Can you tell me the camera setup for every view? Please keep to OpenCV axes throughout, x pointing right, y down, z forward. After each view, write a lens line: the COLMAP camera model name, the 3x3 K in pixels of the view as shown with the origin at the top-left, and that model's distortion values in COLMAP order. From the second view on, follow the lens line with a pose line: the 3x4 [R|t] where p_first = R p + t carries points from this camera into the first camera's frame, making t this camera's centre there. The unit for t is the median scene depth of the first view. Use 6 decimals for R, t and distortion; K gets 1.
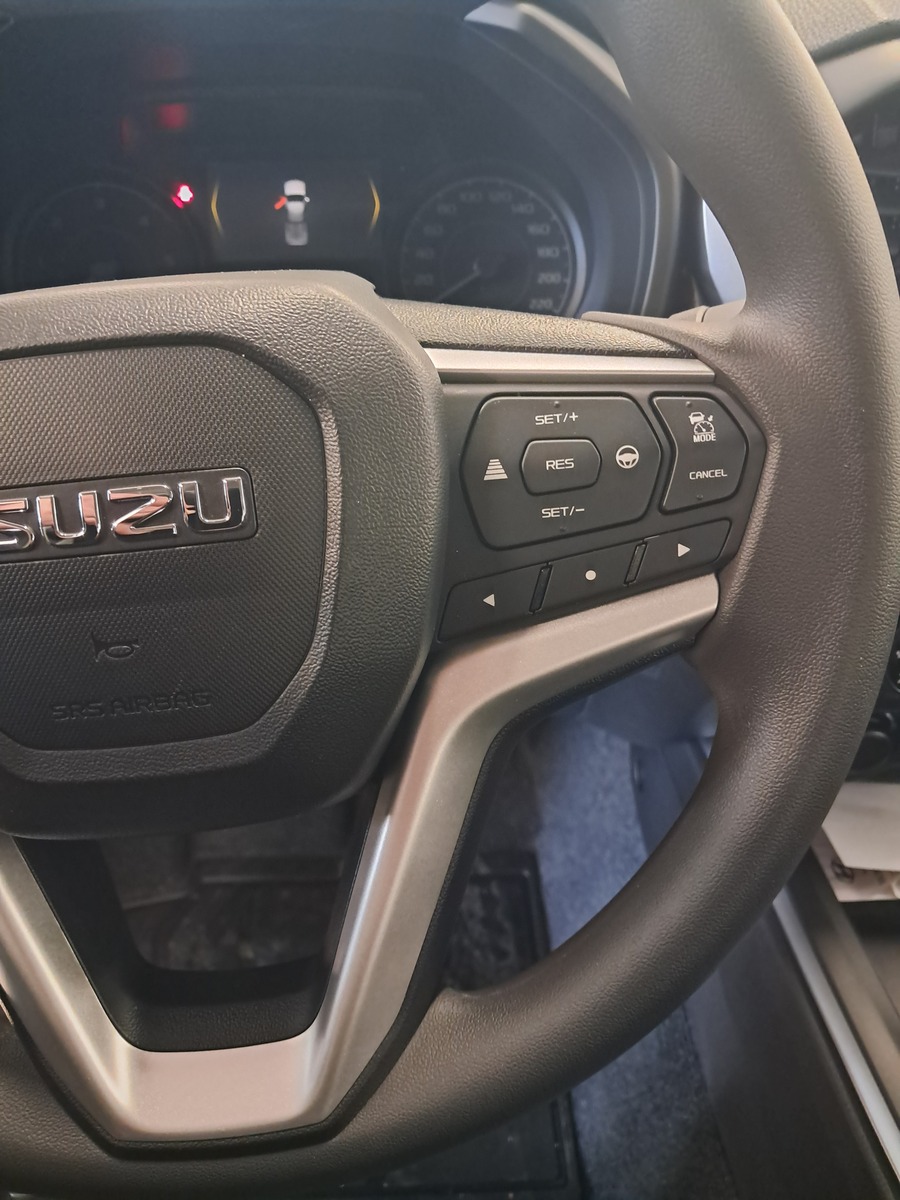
lens RADIAL K [[939.7, 0, 450.0], [0, 939.7, 600.0], [0, 0, 1]] dist [0.079545, -0.108056]
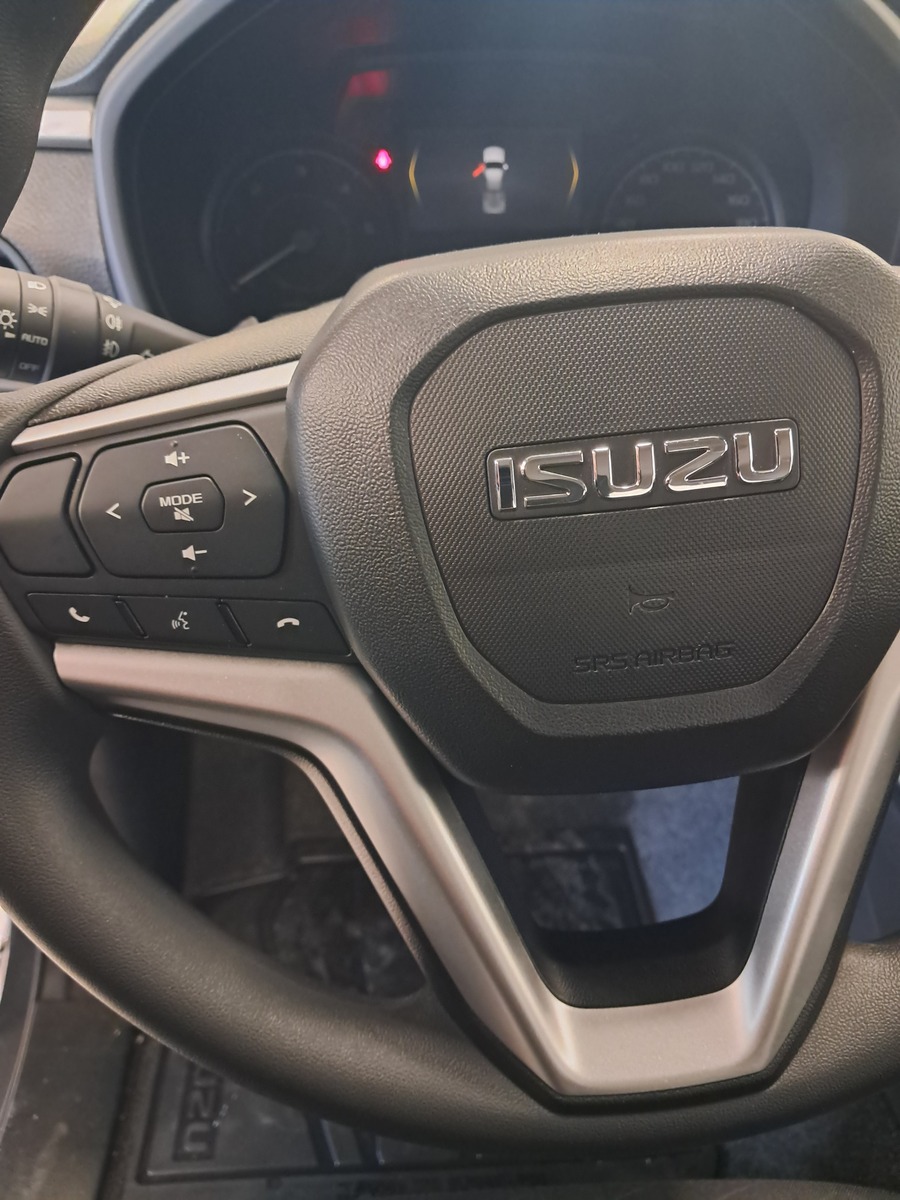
lens RADIAL K [[949.8, 0, 450.0], [0, 949.8, 600.0], [0, 0, 1]] dist [0.031525, -0.009907]
pose [[0.998162, -0.006231, 0.060274, -0.276178], [0.005349, 0.999876, 0.014789, 0.015046], [-0.060358, -0.014440, 0.998072, 0.002806]]
